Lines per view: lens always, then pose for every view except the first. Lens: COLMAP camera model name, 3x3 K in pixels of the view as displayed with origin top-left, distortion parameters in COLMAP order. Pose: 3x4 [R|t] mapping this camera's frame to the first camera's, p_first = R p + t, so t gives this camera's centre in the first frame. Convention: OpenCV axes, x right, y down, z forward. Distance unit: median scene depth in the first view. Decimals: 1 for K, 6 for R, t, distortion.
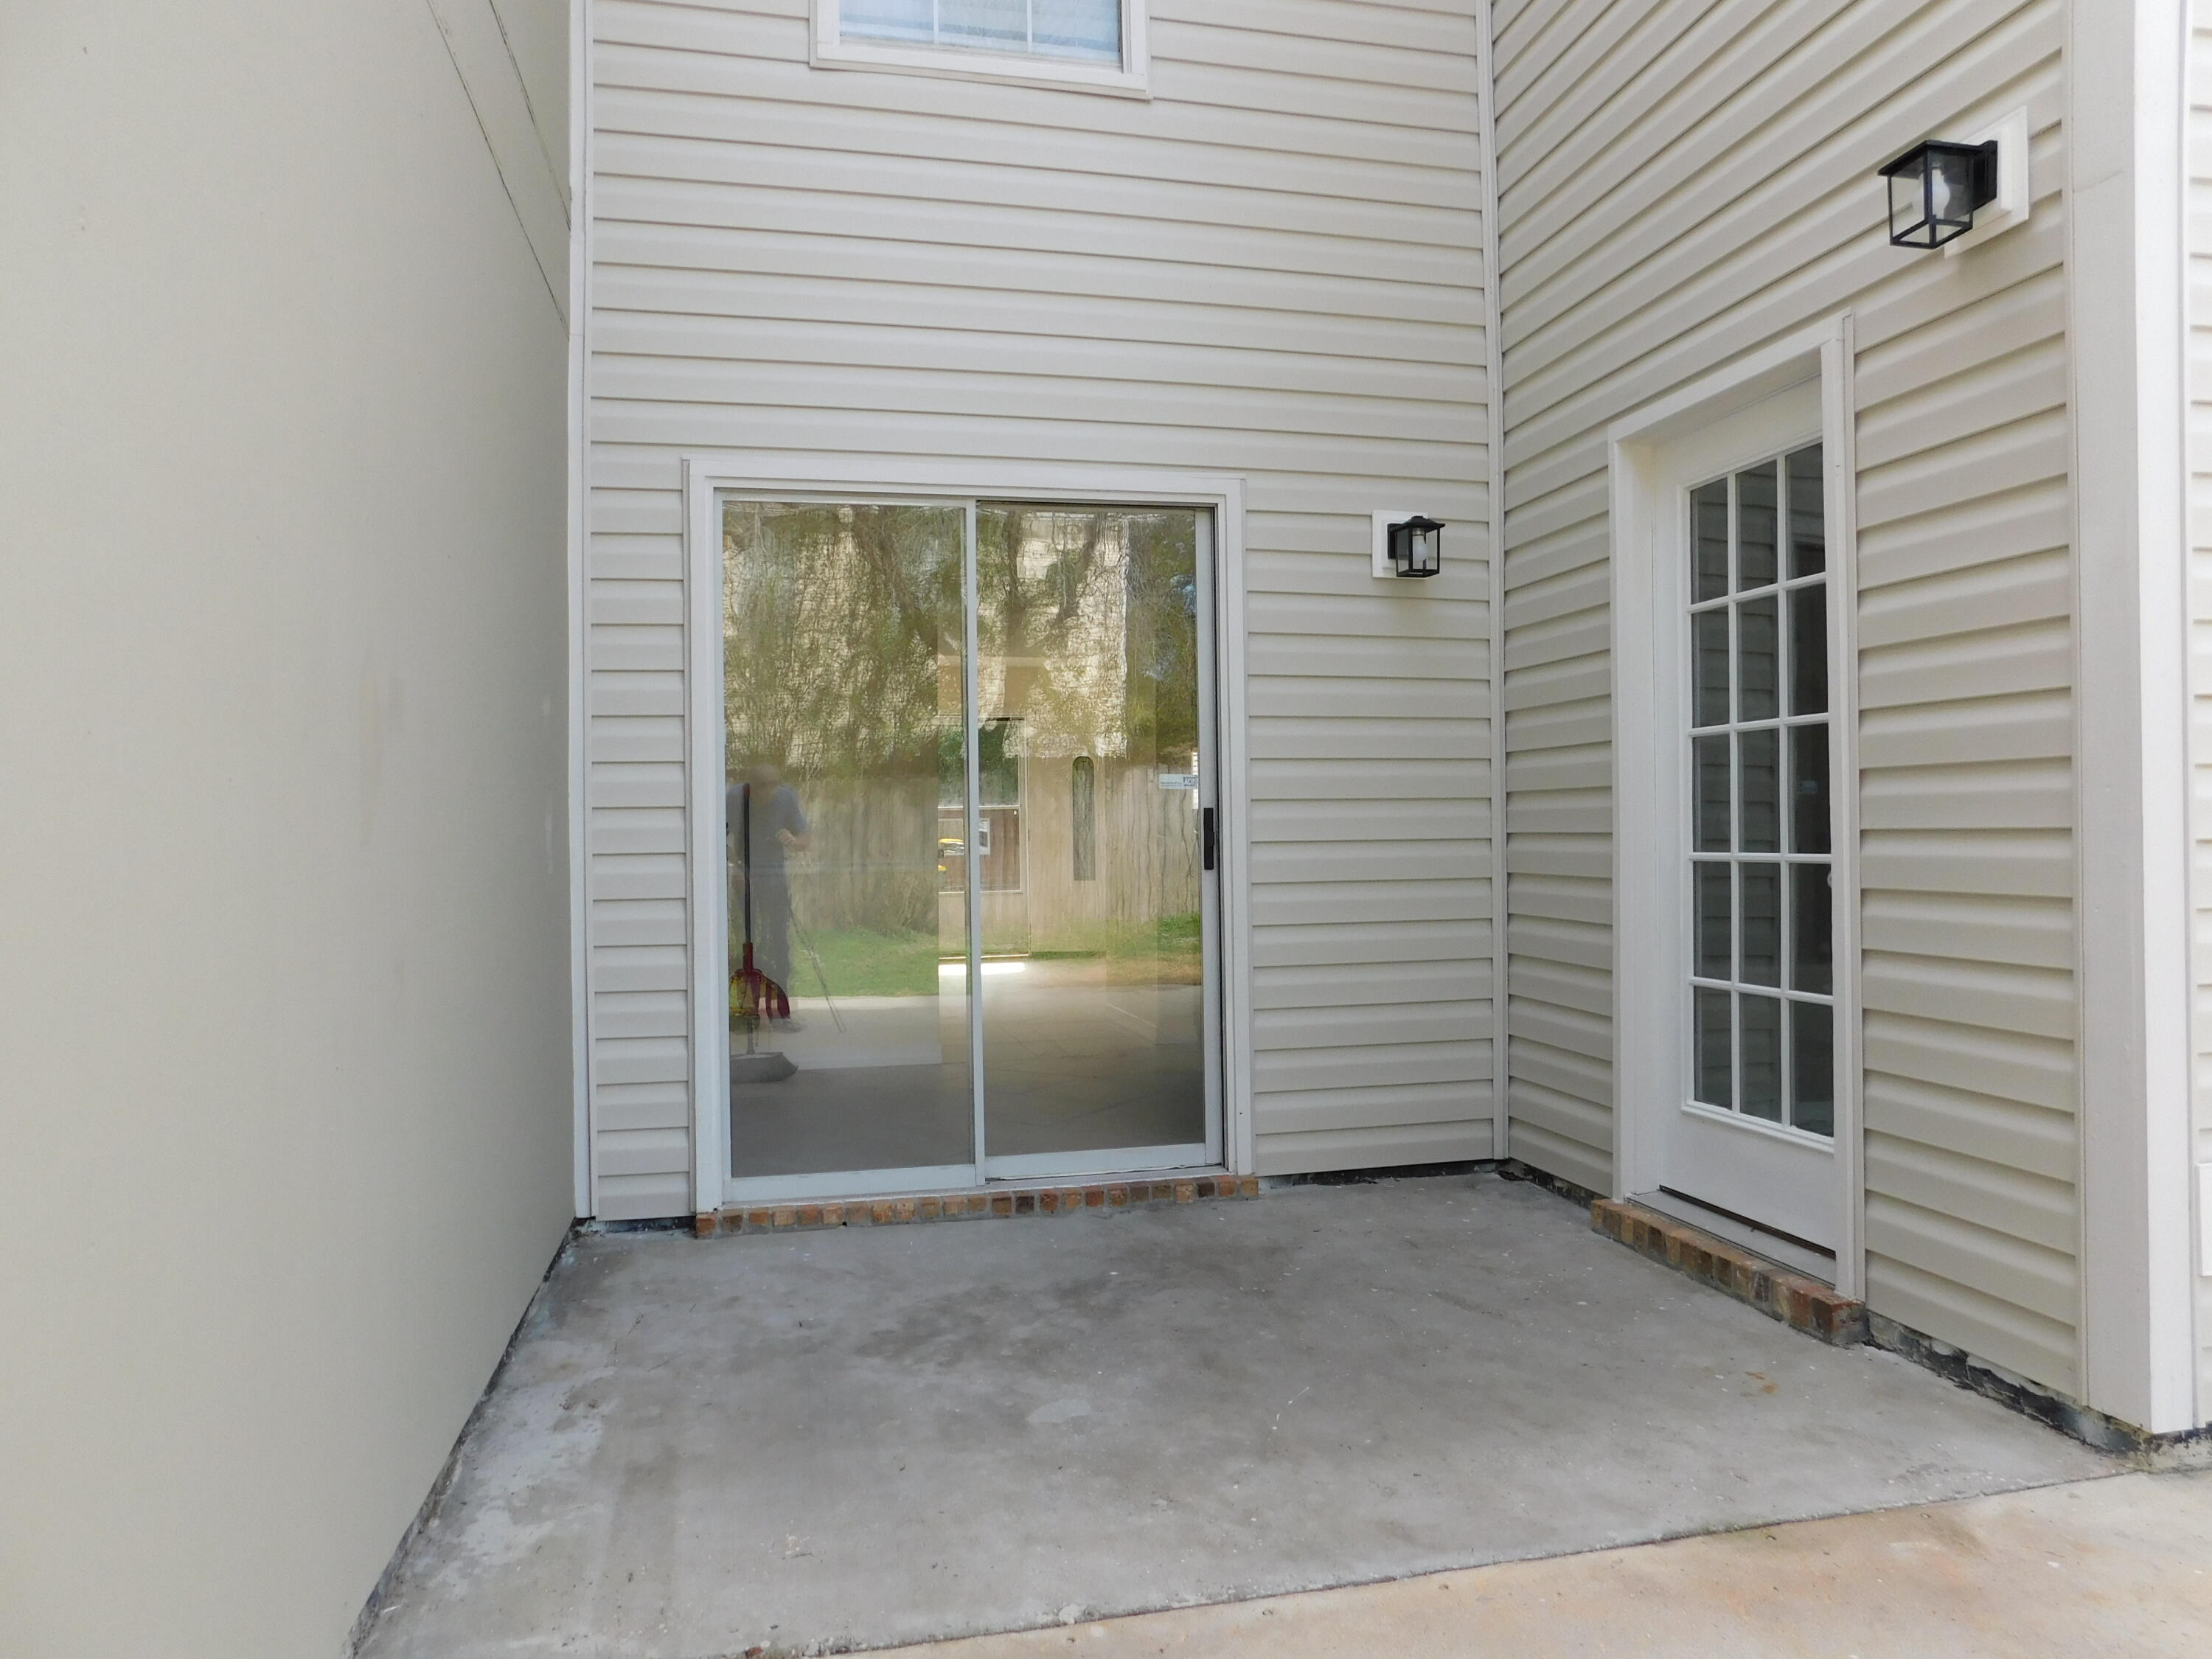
lens RADIAL K [[1457.8, 0, 1106.0], [0, 1457.8, 829.5], [0, 0, 1]] dist [-0.068028, 0.072523]
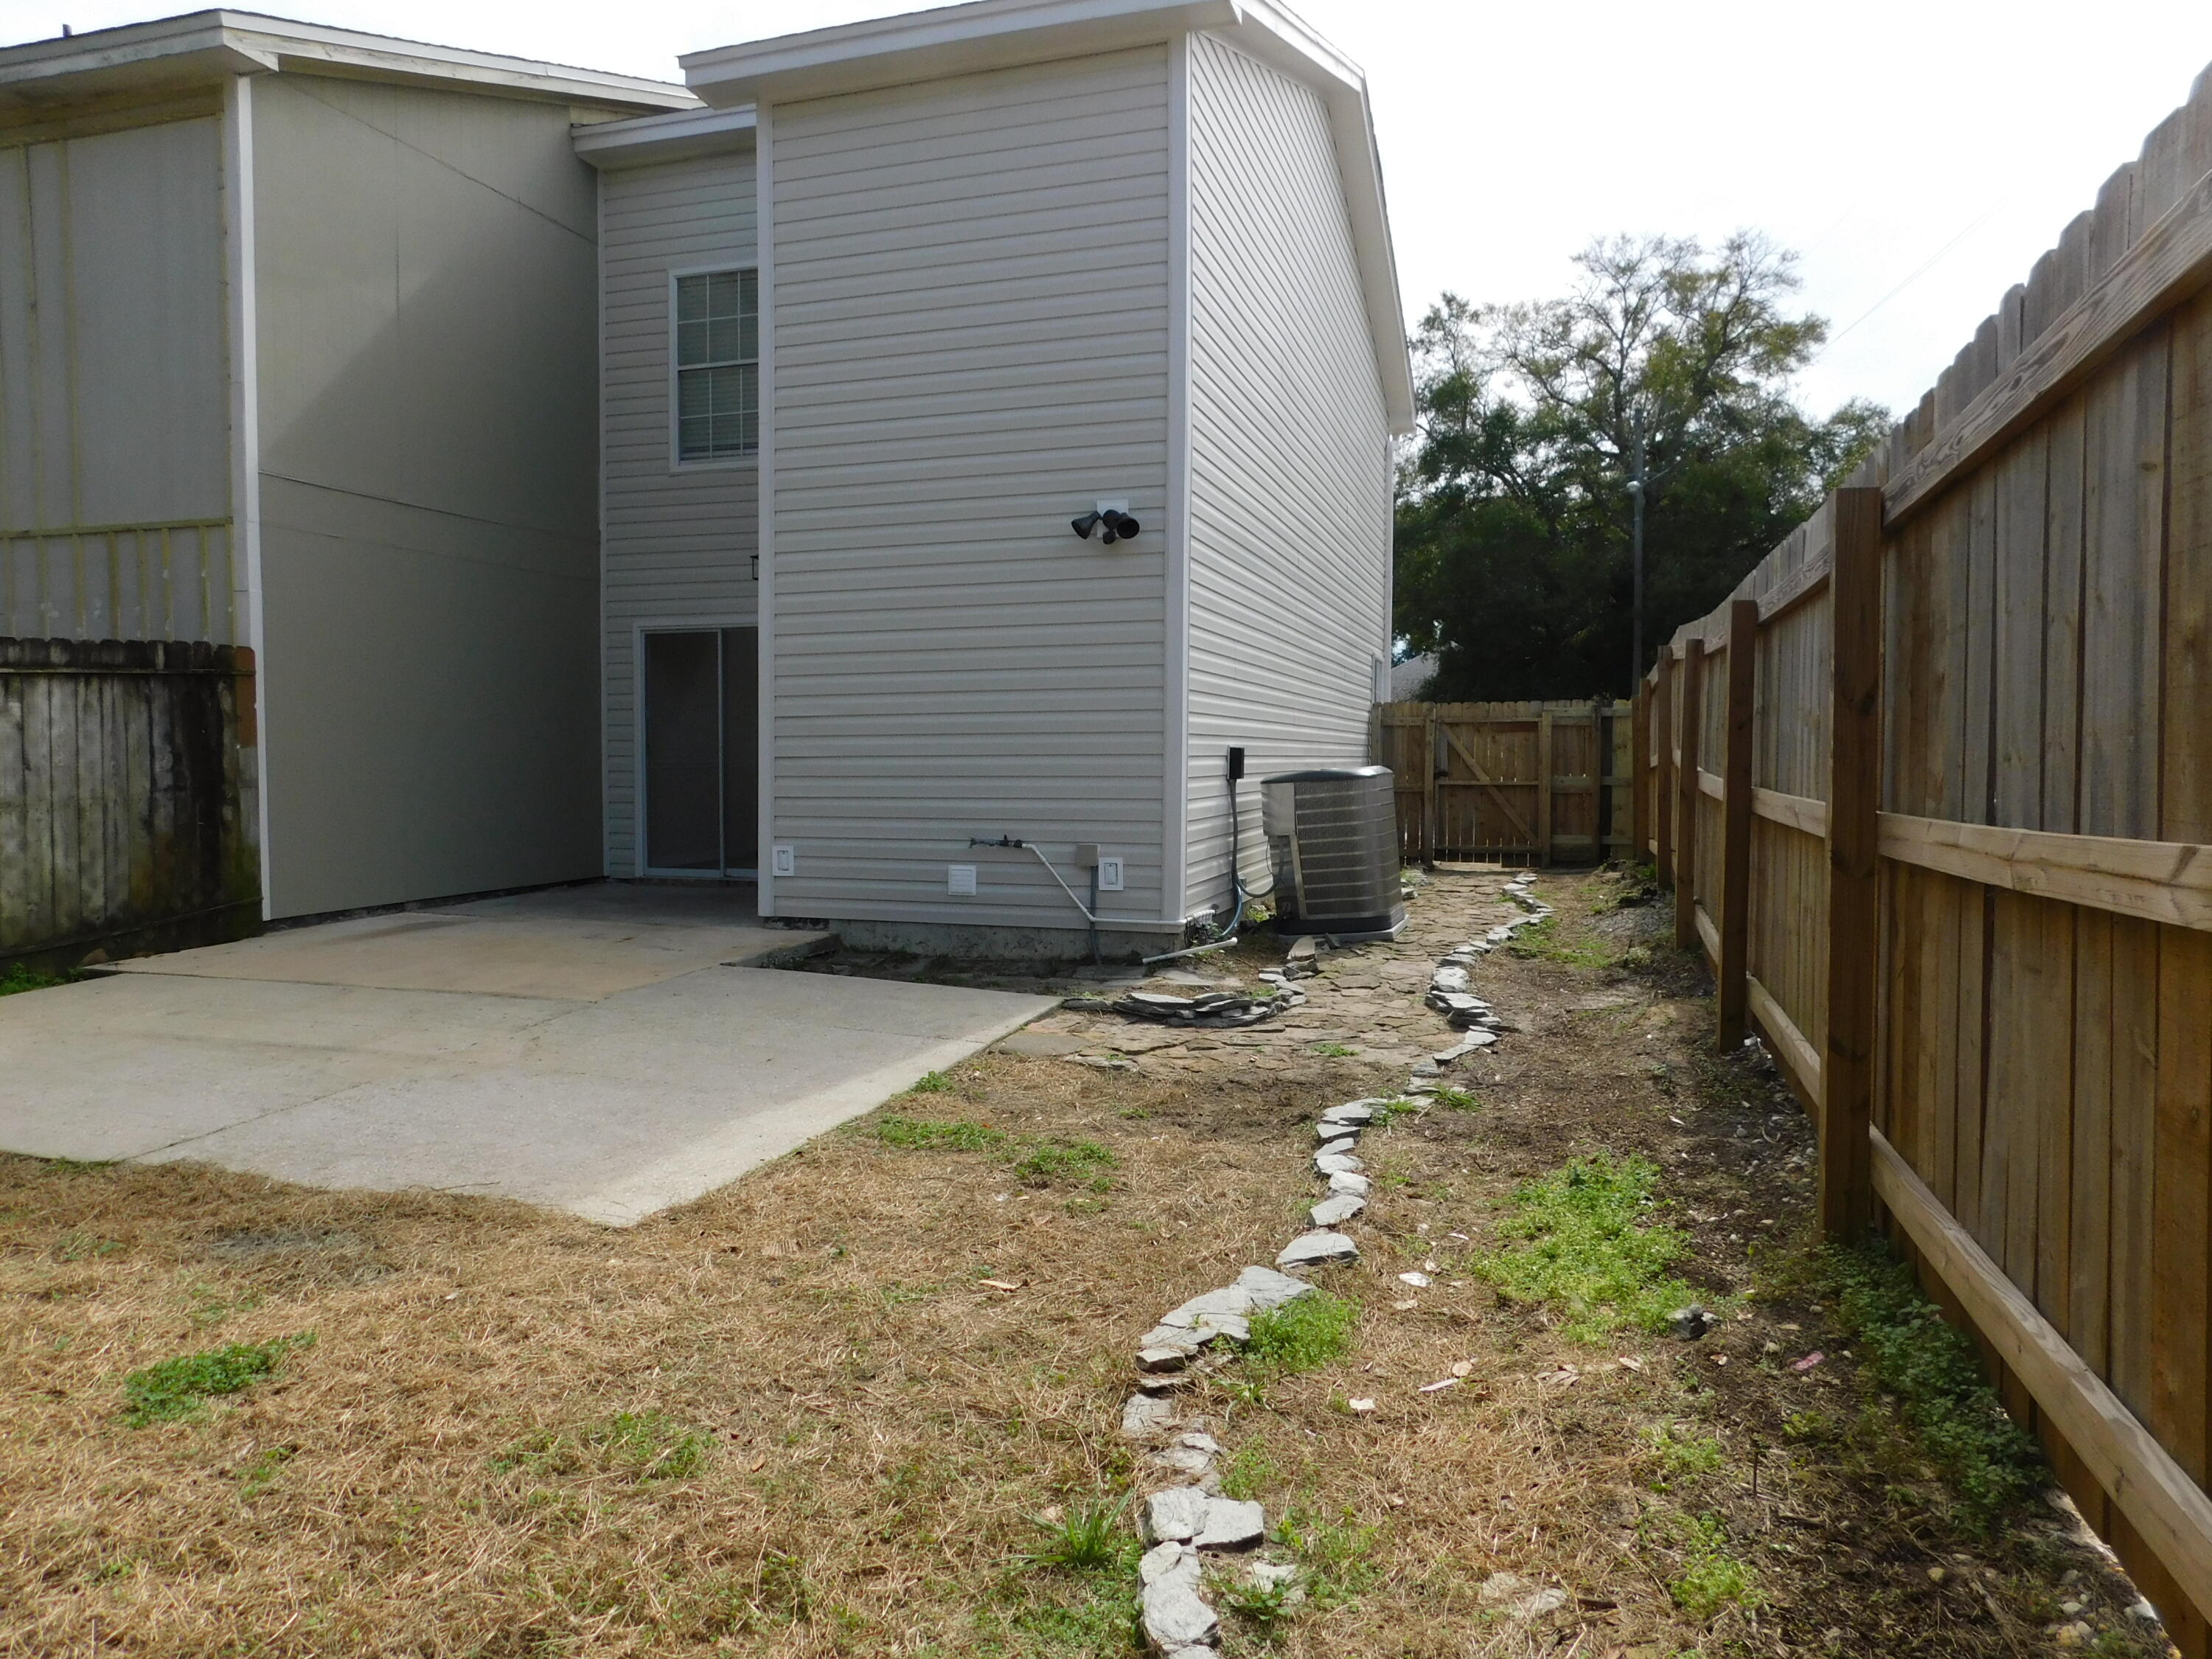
lens RADIAL K [[1457.8, 0, 1106.0], [0, 1457.8, 829.5], [0, 0, 1]] dist [-0.068028, 0.072523]
pose [[0.865385, 0.039617, -0.499539, 1.982140], [-0.008968, 0.997935, 0.063607, -0.030504], [0.501027, -0.050565, 0.863953, -1.052483]]
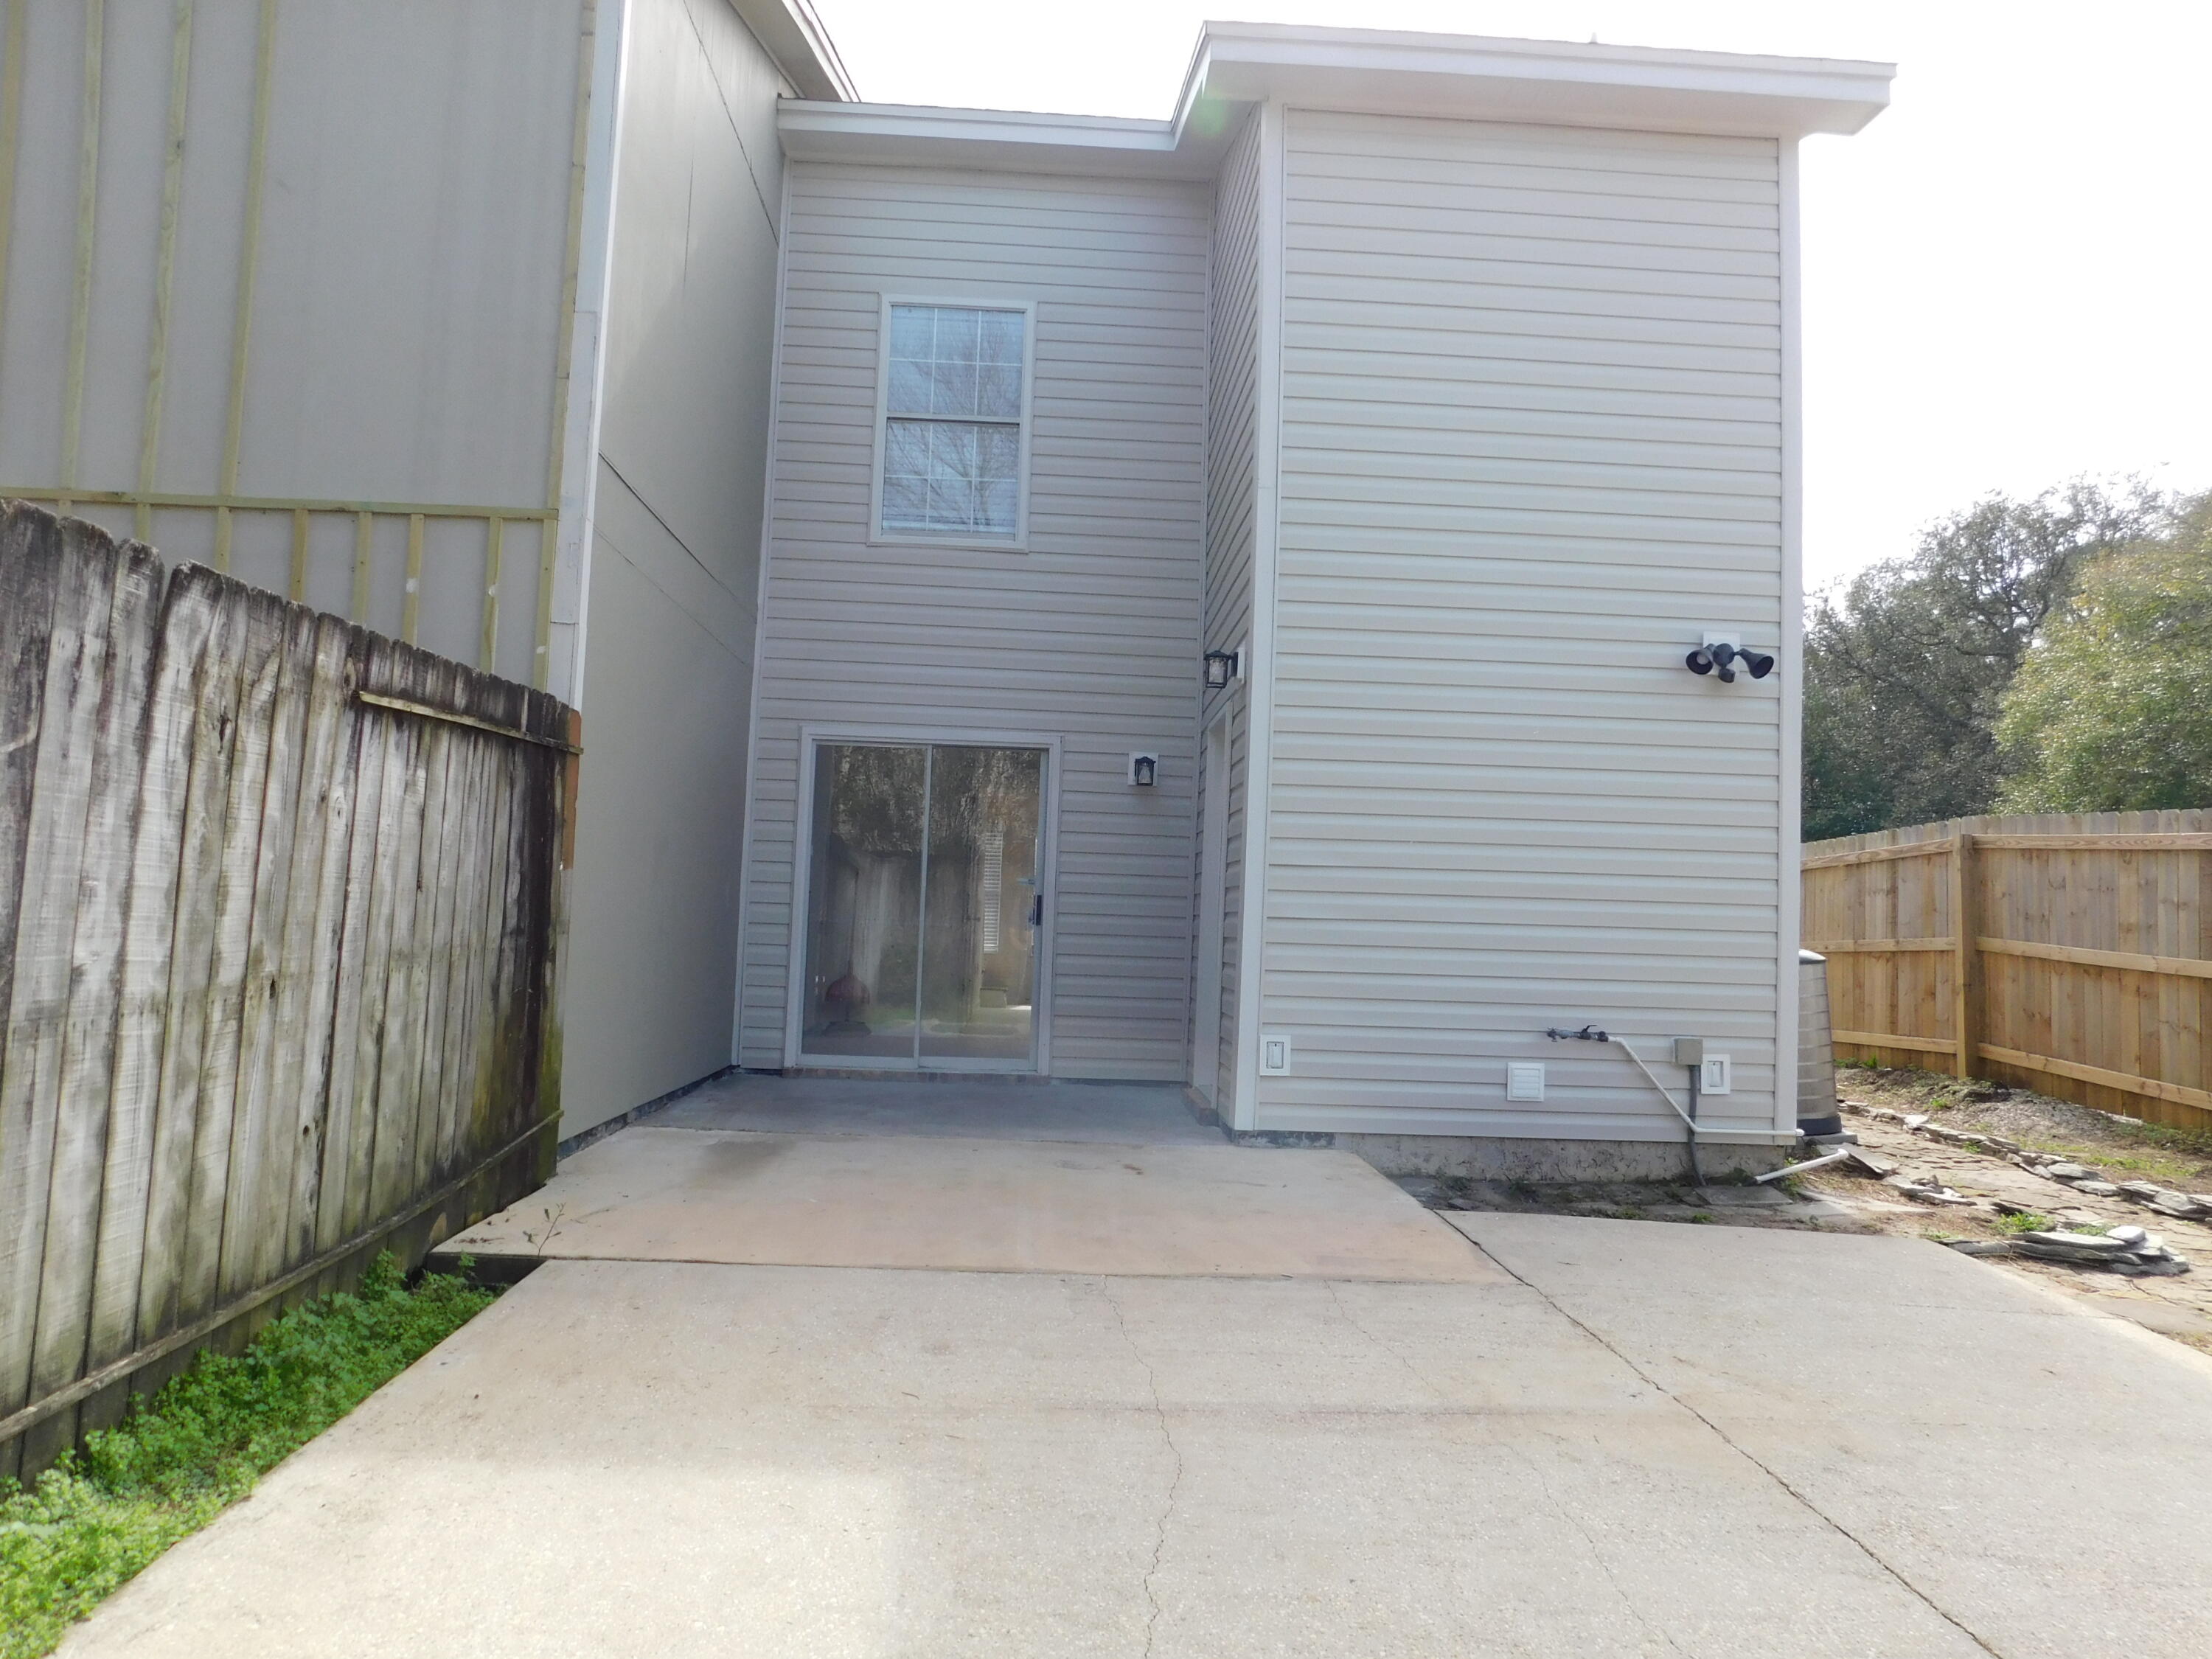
lens RADIAL K [[1457.8, 0, 1106.0], [0, 1457.8, 829.5], [0, 0, 1]] dist [-0.068028, 0.072523]
pose [[0.983521, 0.037189, -0.176929, 0.560503], [-0.048719, 0.996931, -0.061277, 0.015442], [0.174107, 0.068887, 0.982314, -1.075795]]
